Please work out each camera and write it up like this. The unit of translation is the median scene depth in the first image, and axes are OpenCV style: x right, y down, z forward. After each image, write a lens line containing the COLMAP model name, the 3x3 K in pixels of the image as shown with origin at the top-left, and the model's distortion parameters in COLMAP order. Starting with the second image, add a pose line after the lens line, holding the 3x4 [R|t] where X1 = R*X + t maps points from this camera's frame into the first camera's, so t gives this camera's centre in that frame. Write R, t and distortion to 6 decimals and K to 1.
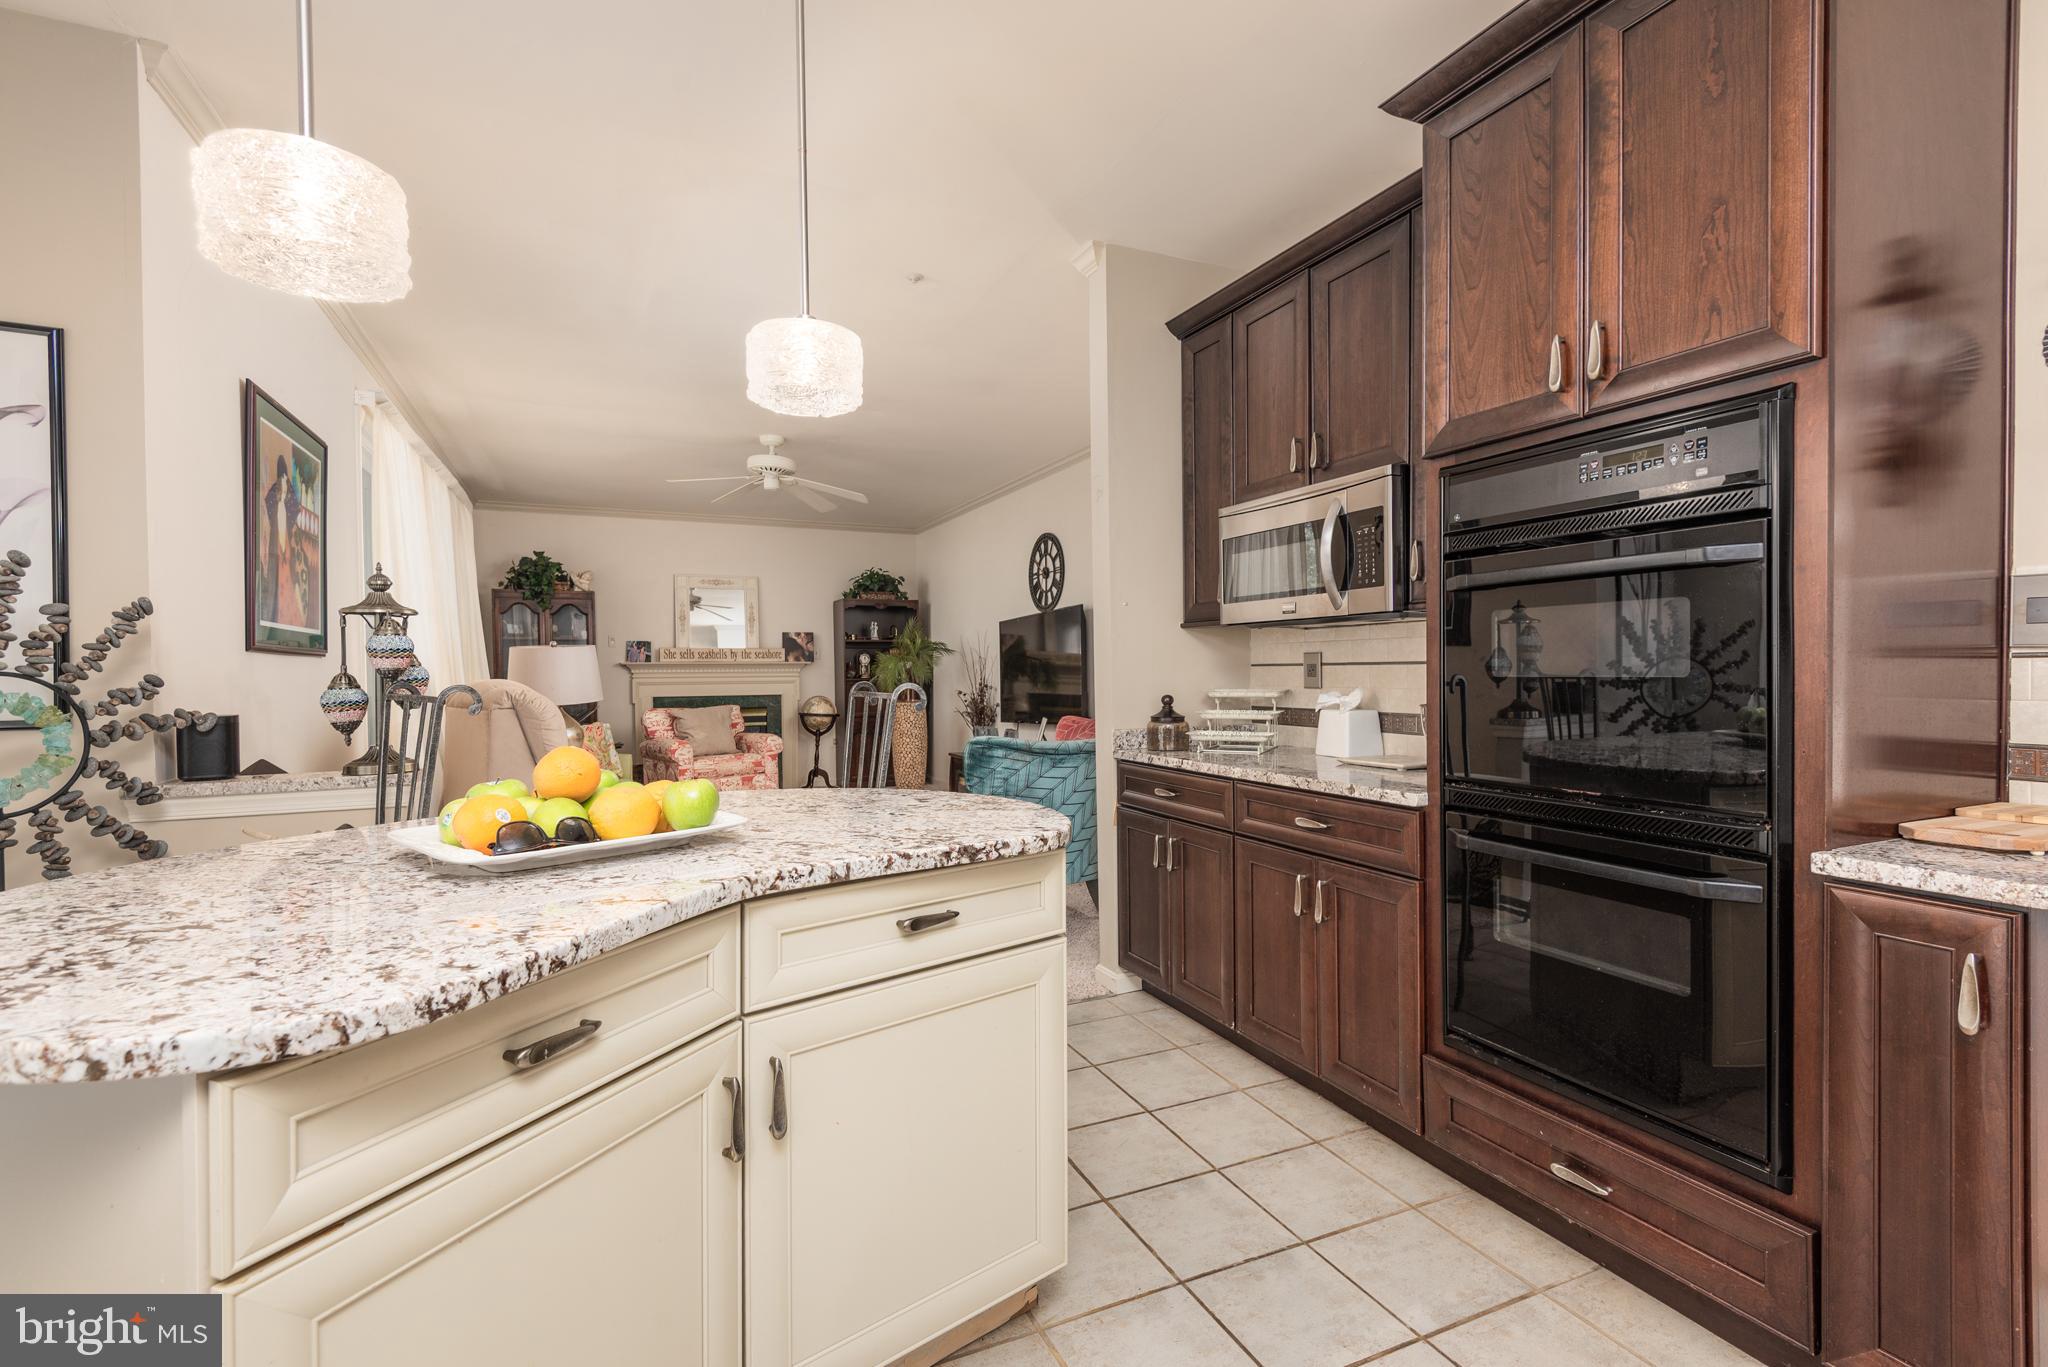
lens RADIAL K [[927.1, 0, 1035.0], [0, 927.1, 682.3], [0, 0, 1]] dist [0.020528, -0.007998]
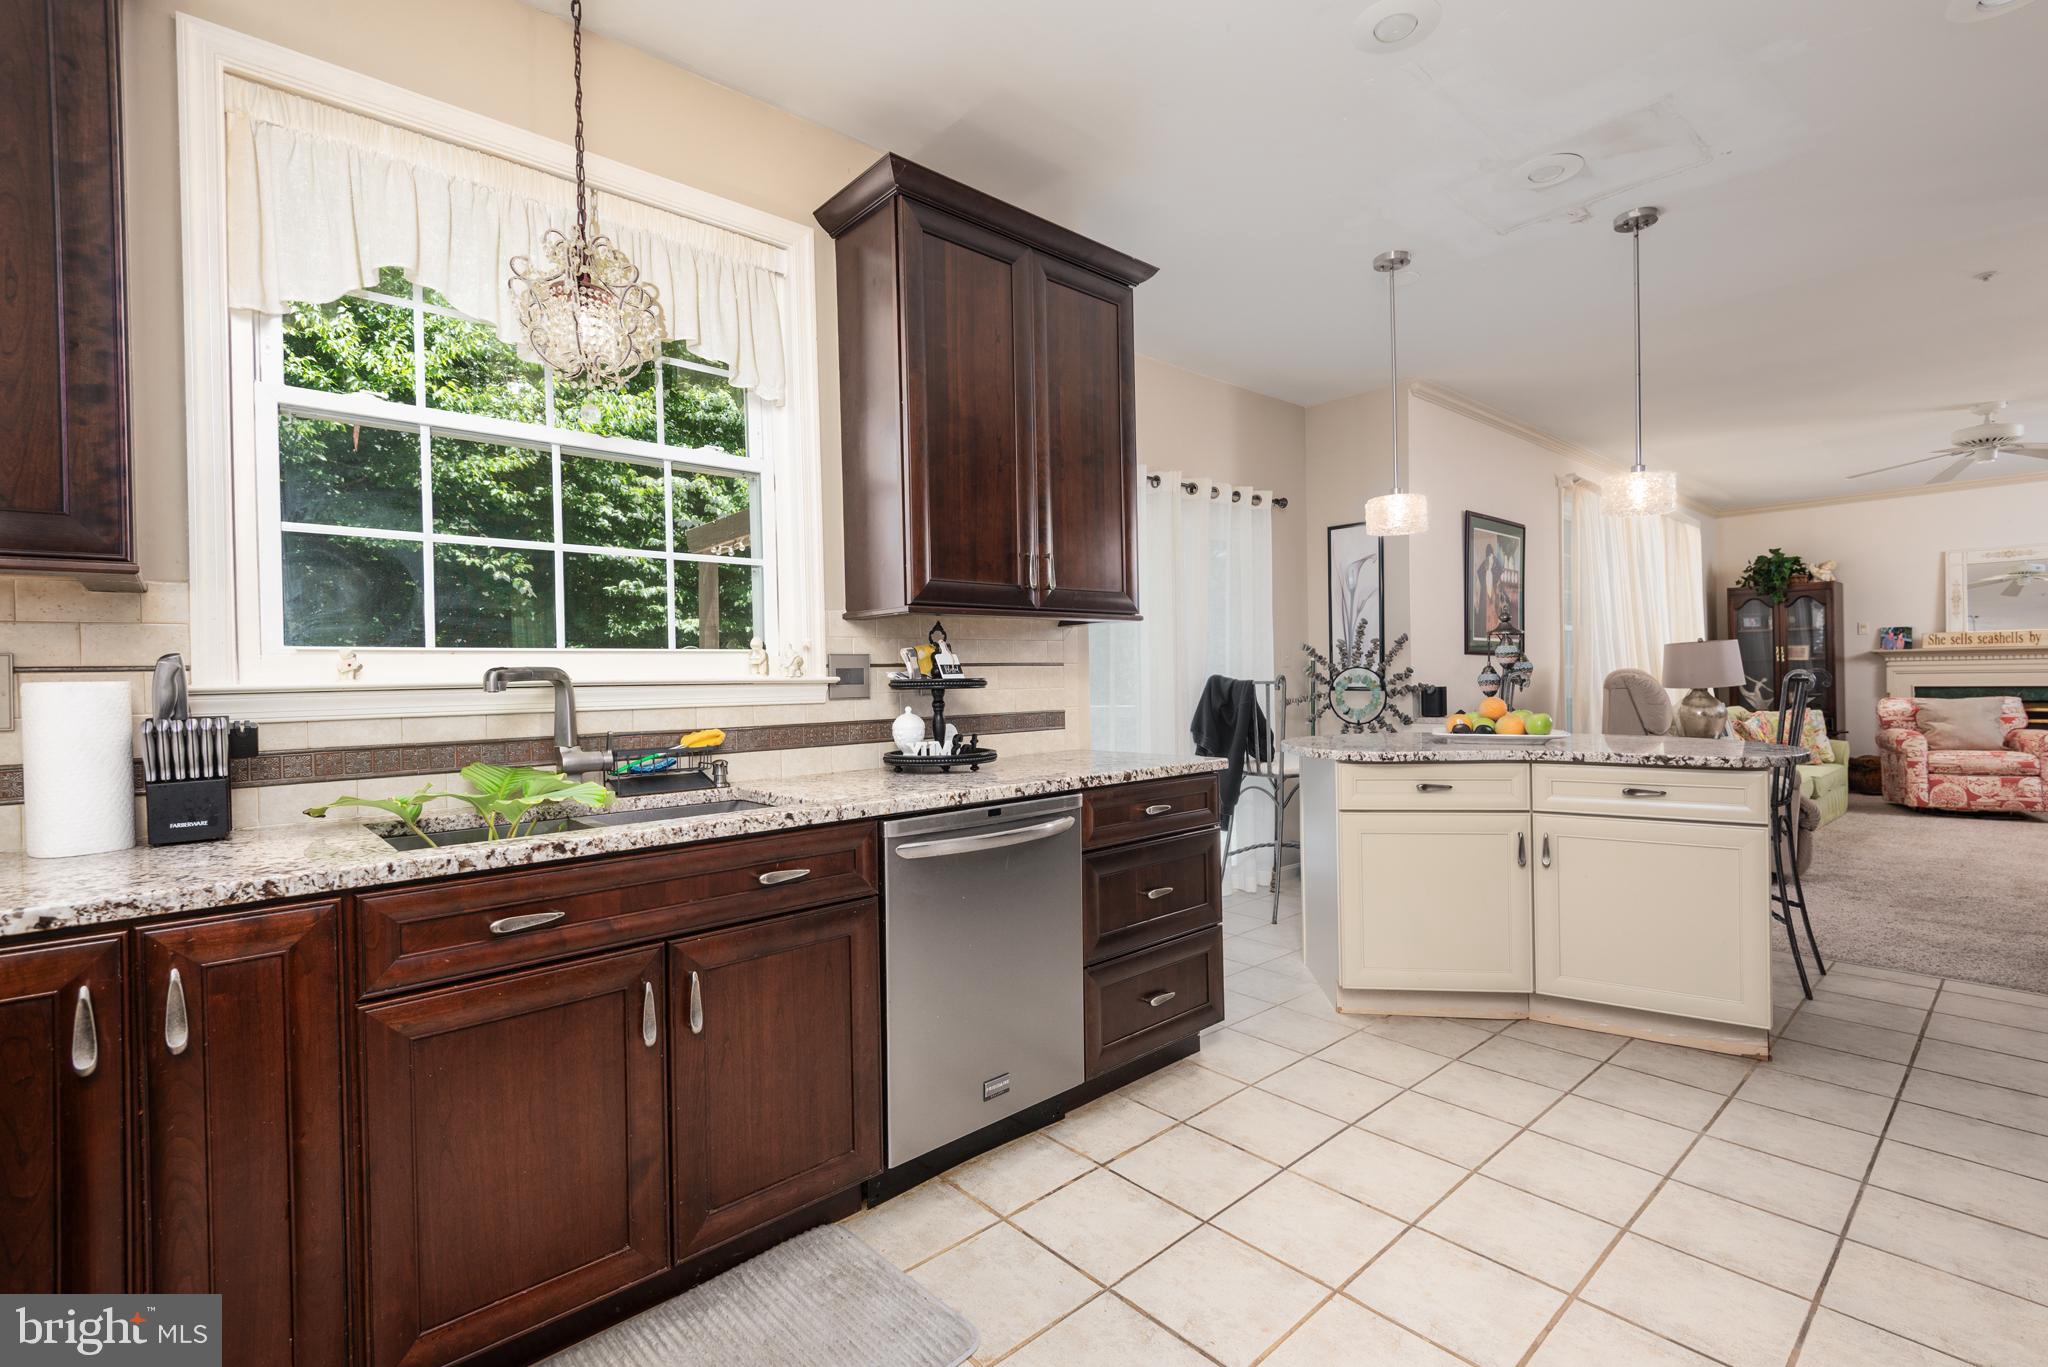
lens RADIAL K [[927.1, 0, 1034.2], [0, 927.1, 676.8], [0, 0, 1]] dist [0.020528, -0.007998]
pose [[0.301499, 0.002831, -0.953462, 0.240667], [0.001790, 0.999992, 0.003535, 0.001376], [0.953465, -0.002772, 0.301492, -0.139572]]
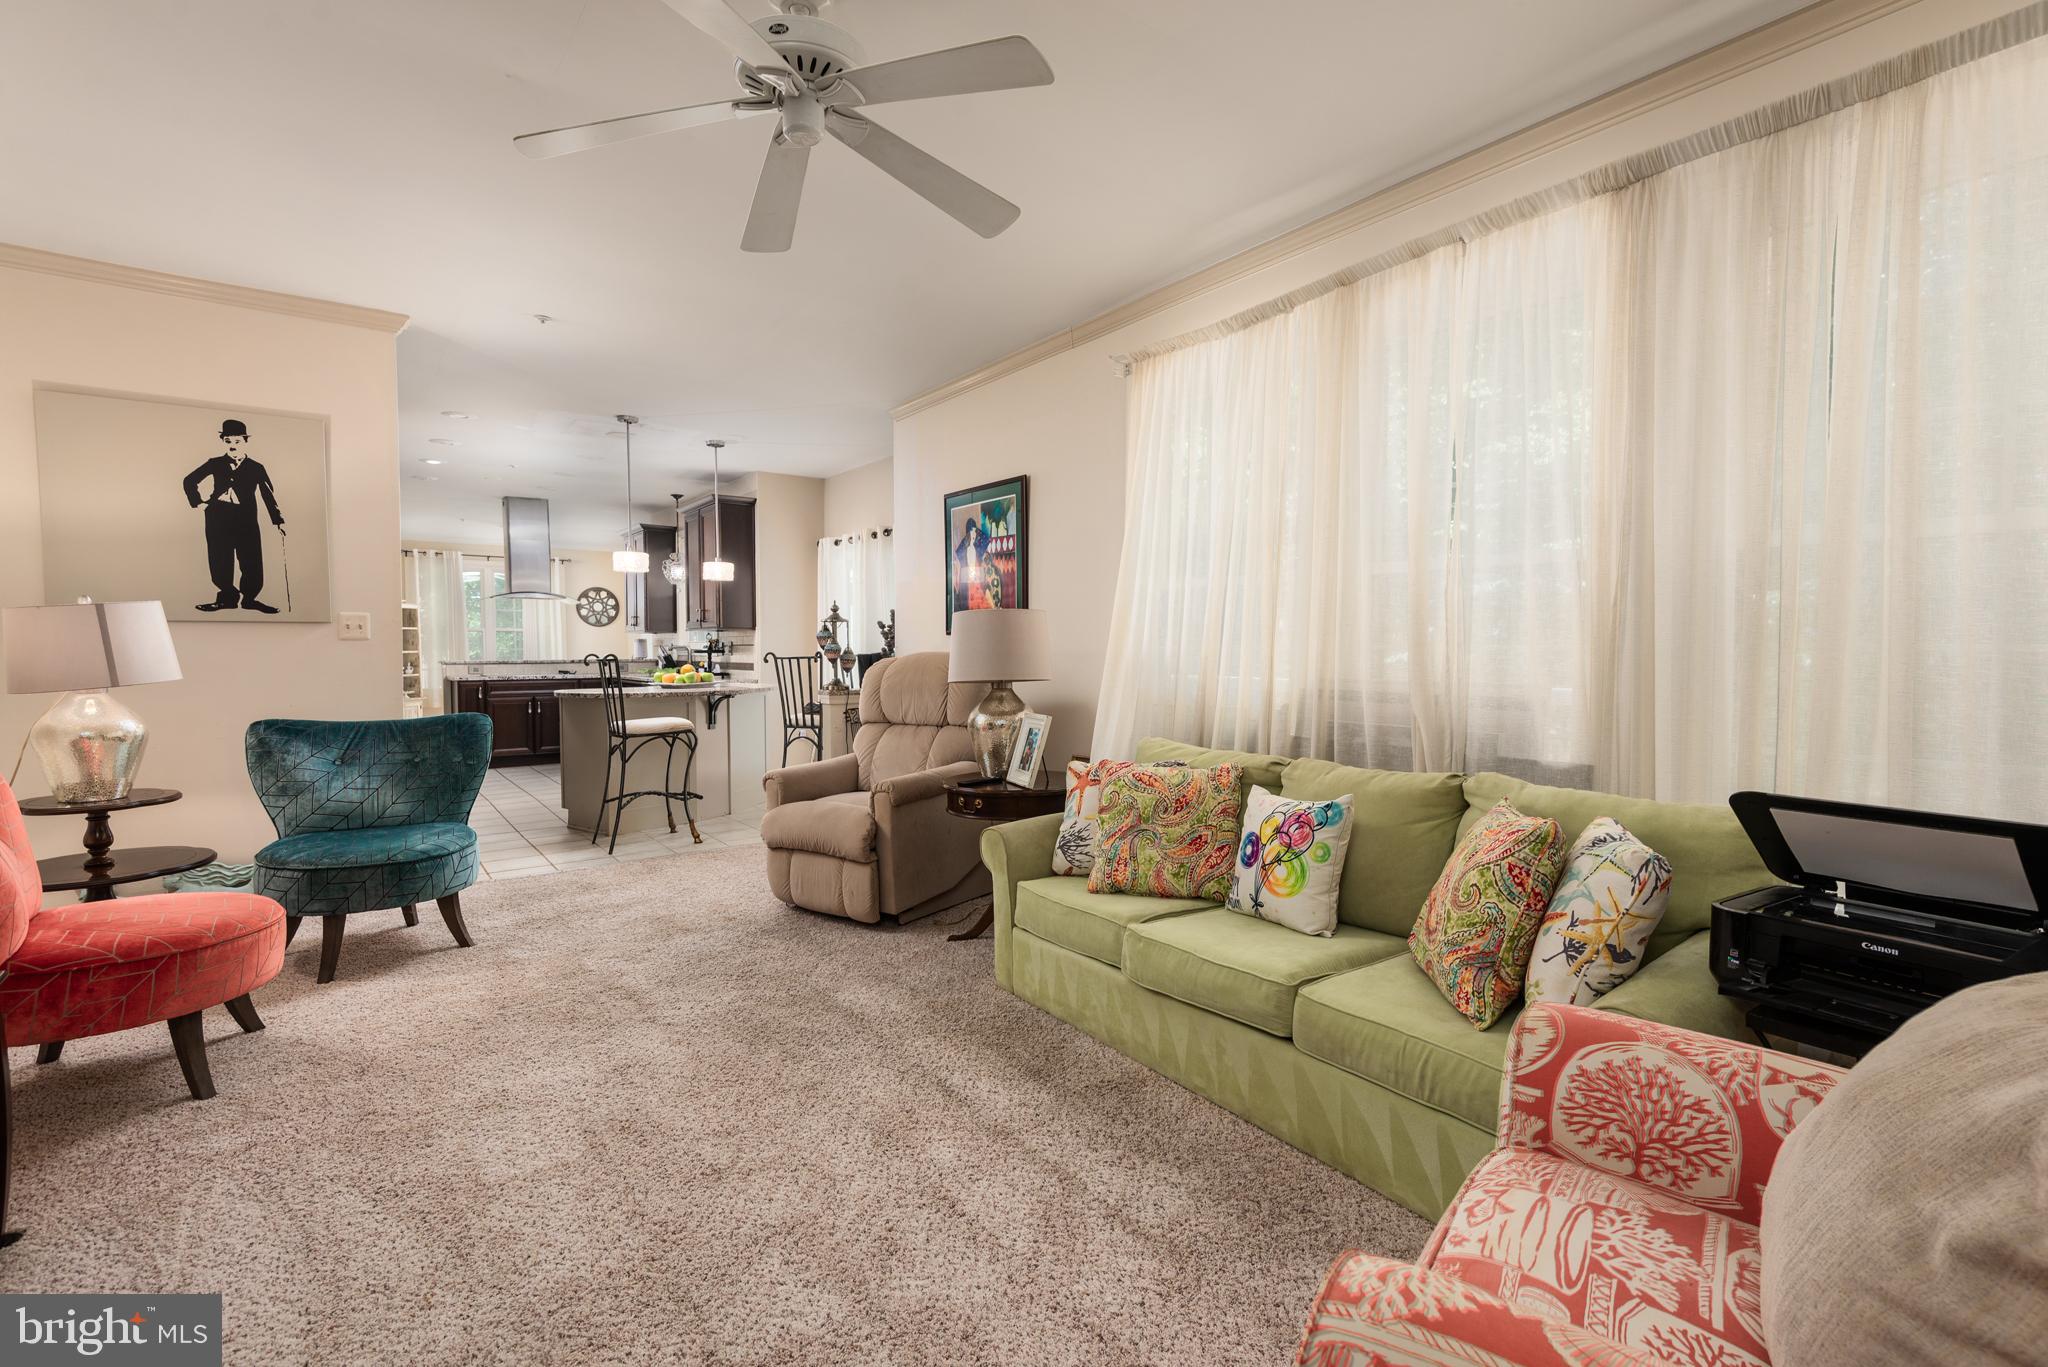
lens RADIAL K [[927.1, 0, 1027.4], [0, 927.1, 683.0], [0, 0, 1]] dist [0.020528, -0.007998]
pose [[-0.979349, 0.014201, -0.201677, -0.188972], [0.003807, 0.998649, 0.051830, -0.011812], [0.202140, 0.049992, -0.978080, 0.948056]]
